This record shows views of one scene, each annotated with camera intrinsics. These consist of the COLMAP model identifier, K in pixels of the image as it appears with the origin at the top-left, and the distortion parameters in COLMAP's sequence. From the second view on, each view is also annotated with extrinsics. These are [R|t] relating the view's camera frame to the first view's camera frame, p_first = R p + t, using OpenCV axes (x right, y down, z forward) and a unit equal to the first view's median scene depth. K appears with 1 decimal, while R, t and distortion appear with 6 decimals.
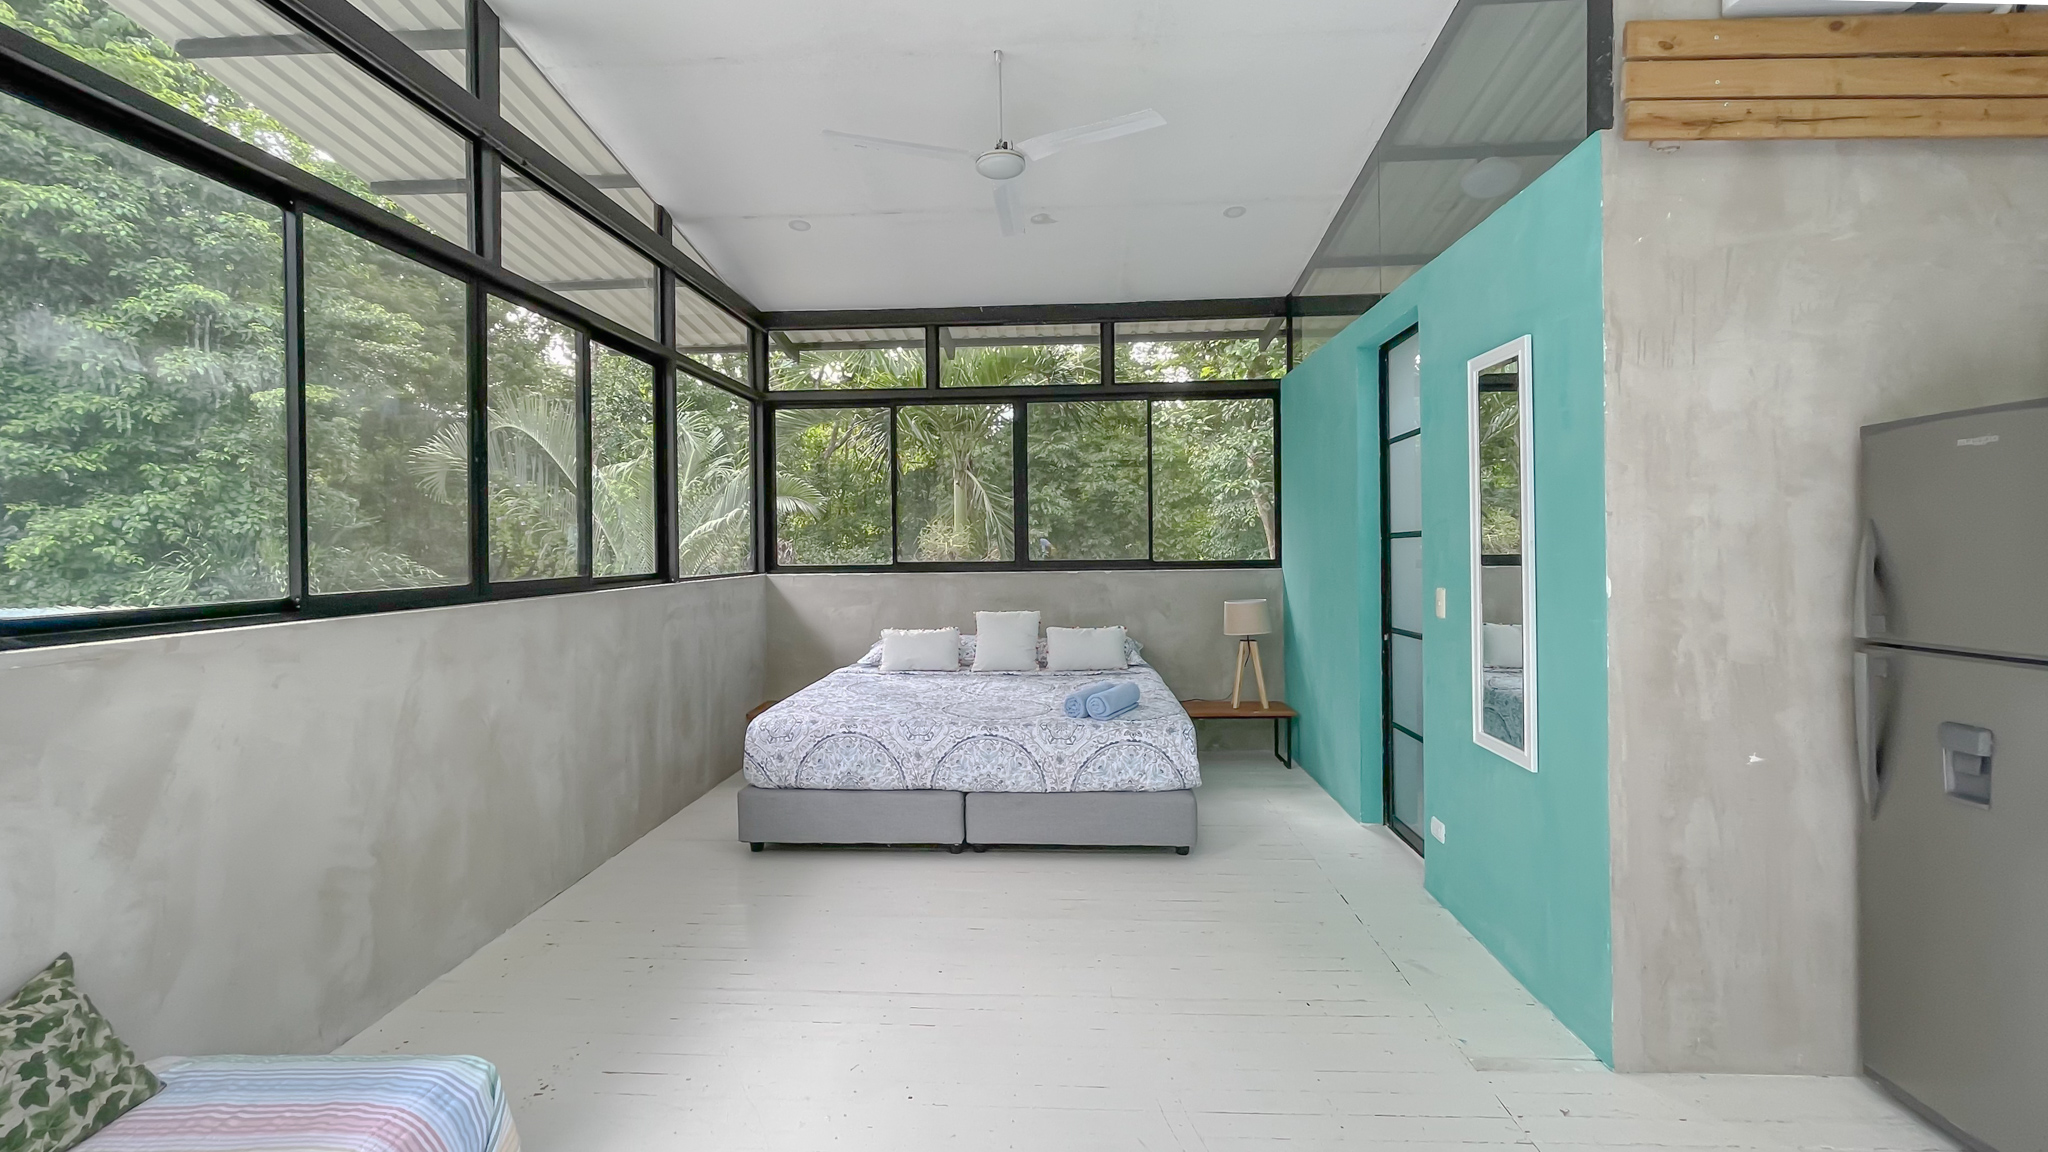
lens RADIAL K [[848.2, 0, 1002.4], [0, 848.2, 541.3], [0, 0, 1]] dist [0.002874, 0.000586]
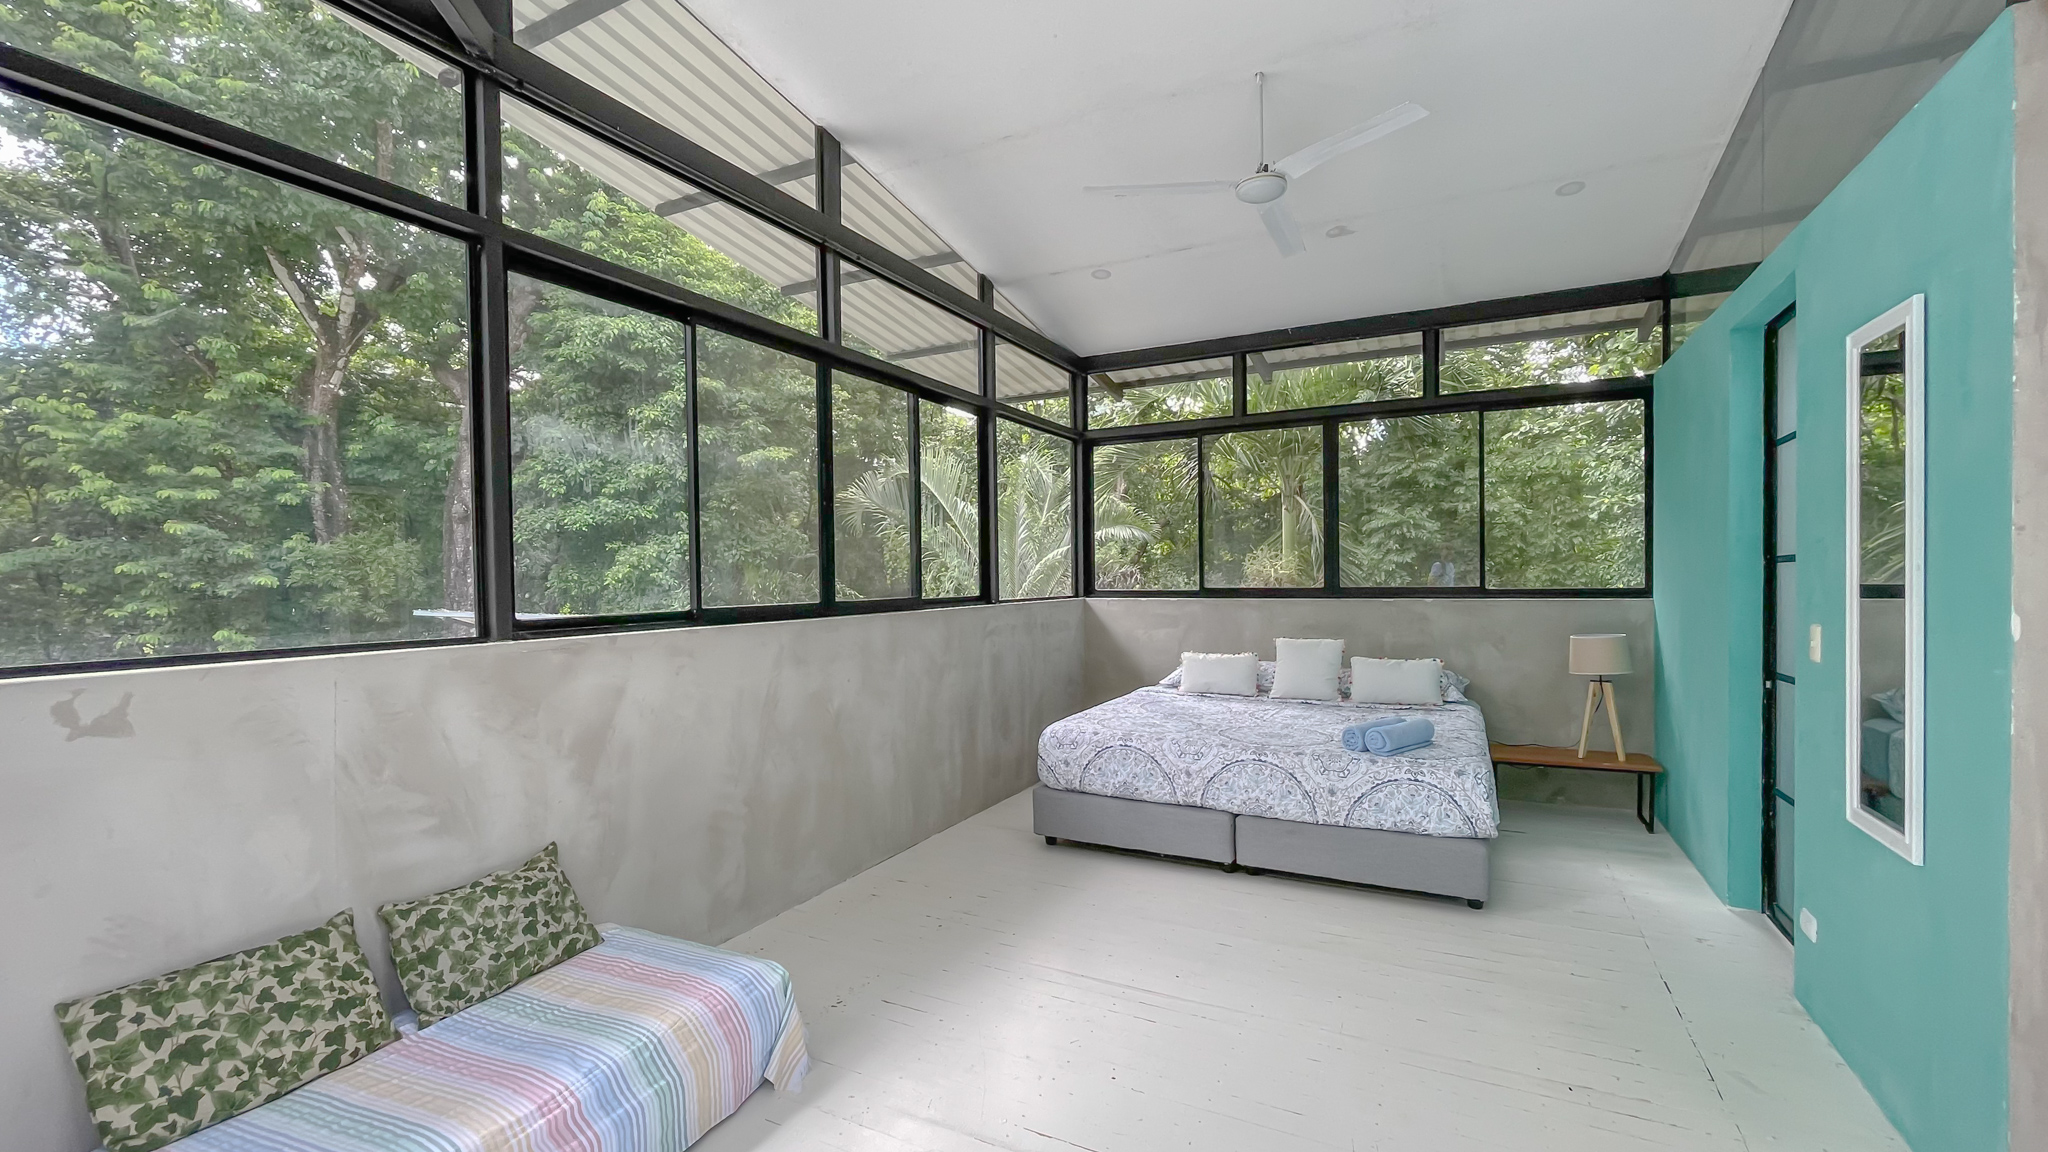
lens RADIAL K [[819.3, 0, 1024.4], [0, 819.3, 582.7], [0, 0, 1]] dist [-0.001890, 0.000203]
pose [[0.919035, 0.005125, -0.394142, 0.110071], [0.002104, 0.999837, 0.017907, 0.000237], [0.394170, -0.017286, 0.918875, 0.002103]]
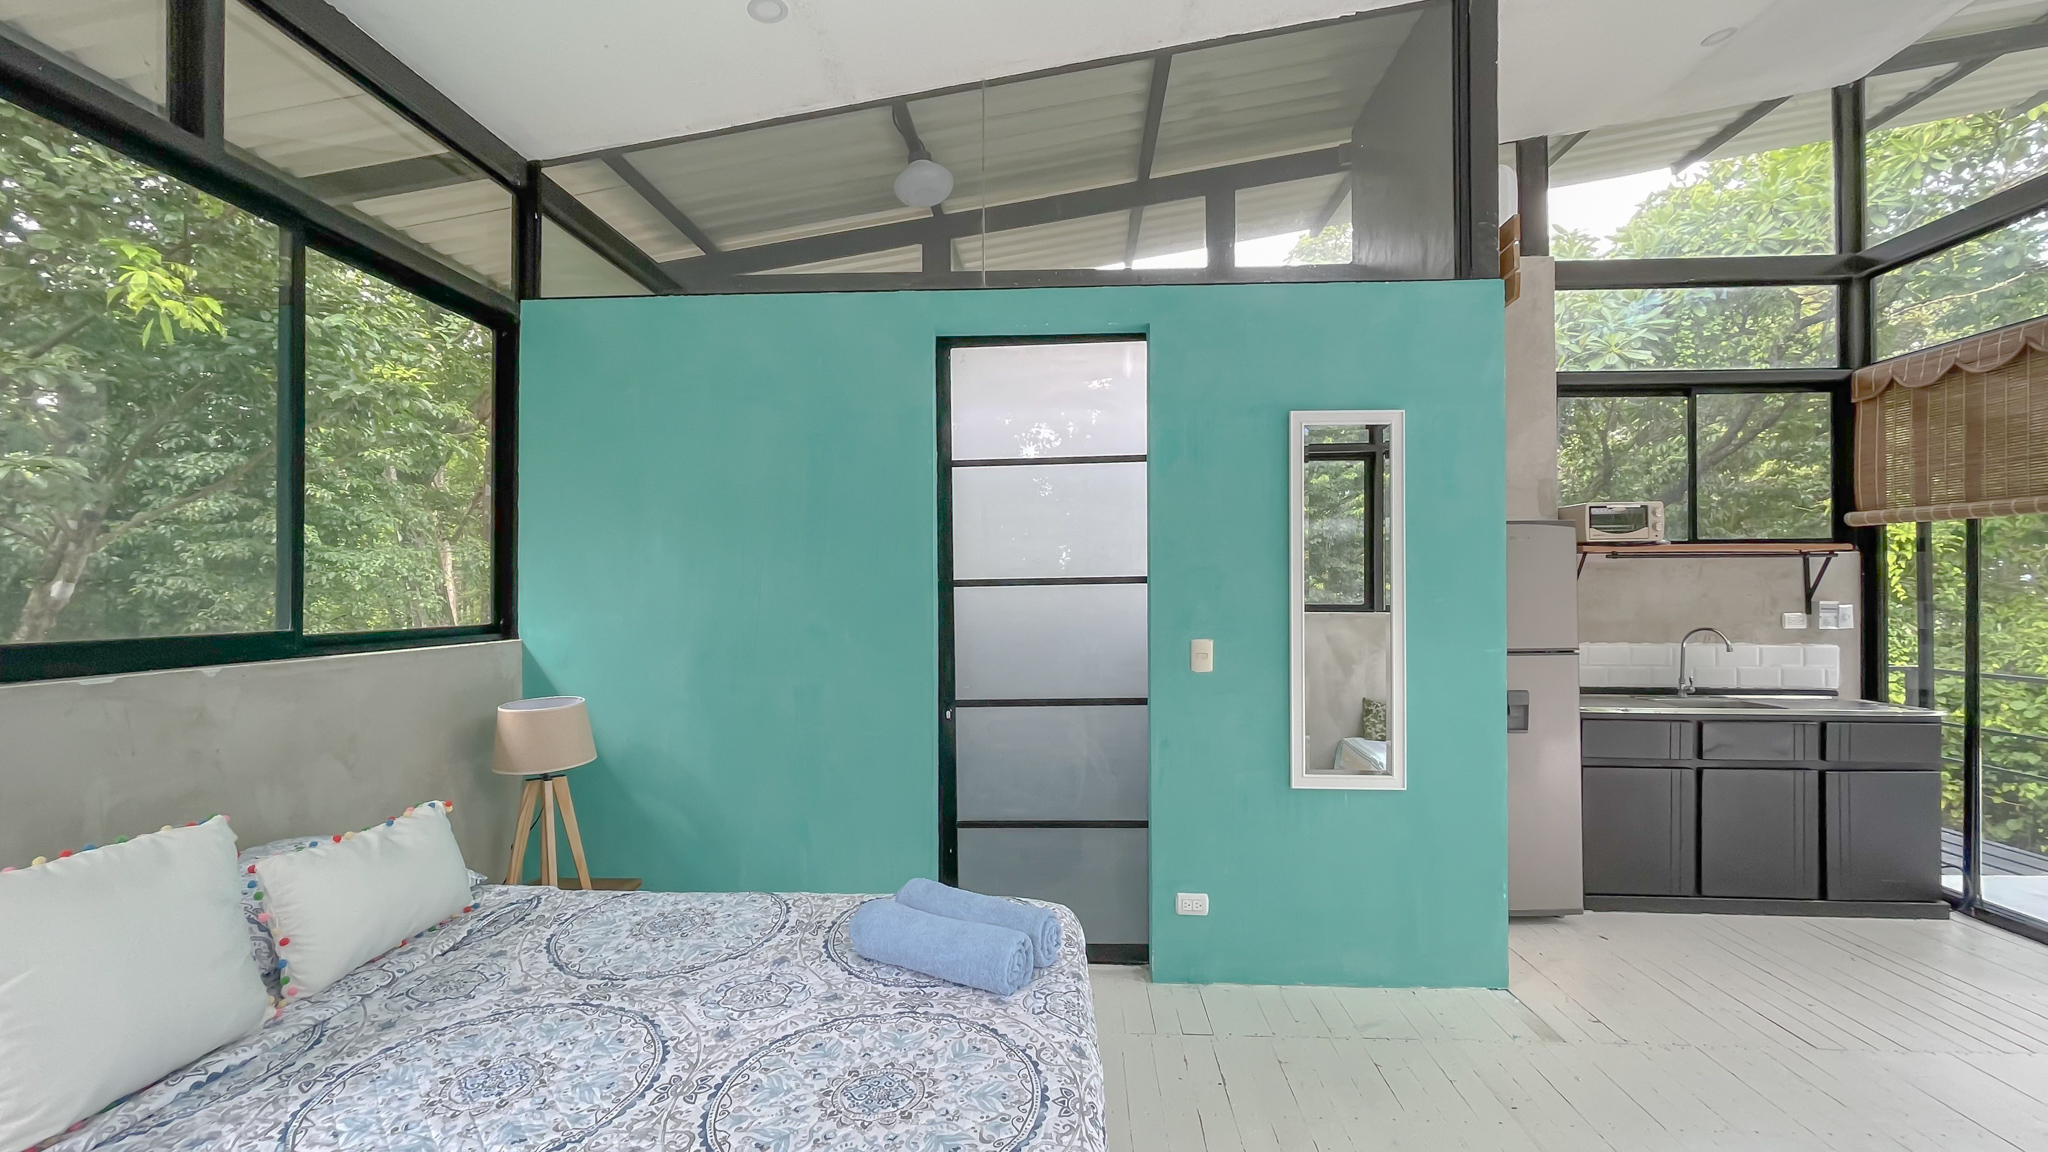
lens RADIAL K [[819.3, 0, 1024.4], [0, 819.3, 582.7], [0, 0, 1]] dist [-0.001890, 0.000203]
pose [[-0.012594, 0.021635, 0.999687, -0.310615], [-0.001218, 0.999765, -0.021652, 0.009457], [-0.999920, -0.001490, -0.012565, 0.975711]]
